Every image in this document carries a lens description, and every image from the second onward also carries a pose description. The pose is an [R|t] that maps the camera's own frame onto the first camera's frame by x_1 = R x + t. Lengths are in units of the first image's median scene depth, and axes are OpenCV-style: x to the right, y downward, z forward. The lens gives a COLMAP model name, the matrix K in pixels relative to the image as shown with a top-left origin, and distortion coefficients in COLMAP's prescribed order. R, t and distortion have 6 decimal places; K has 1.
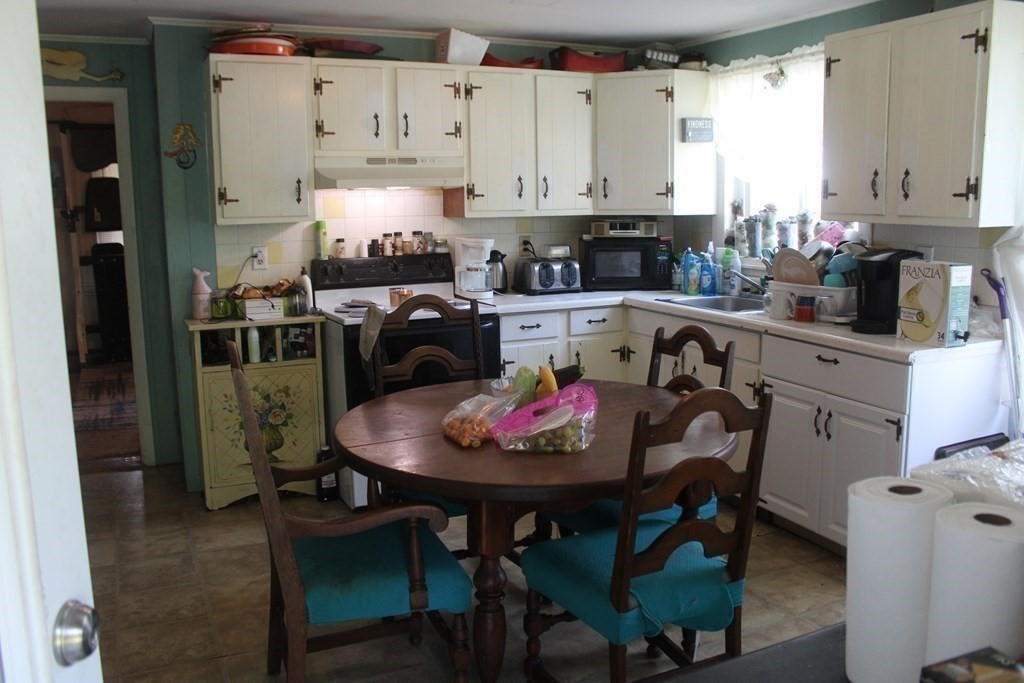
lens RADIAL K [[846.8, 0, 512.0], [0, 846.8, 341.5], [0, 0, 1]] dist [-0.178082, 0.161894]
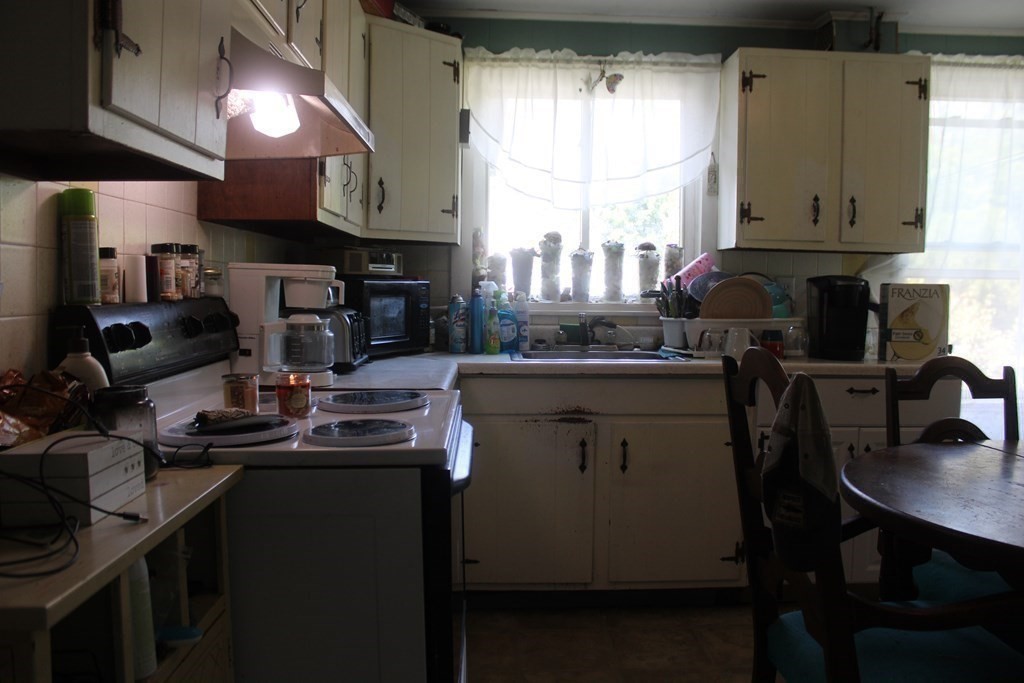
lens RADIAL K [[846.8, 0, 512.0], [0, 846.8, 341.5], [0, 0, 1]] dist [-0.178082, 0.161894]
pose [[0.406685, -0.041357, 0.912632, -0.570806], [0.138623, 0.990201, -0.016901, -0.065957], [-0.902990, 0.133385, 0.408433, 0.887322]]
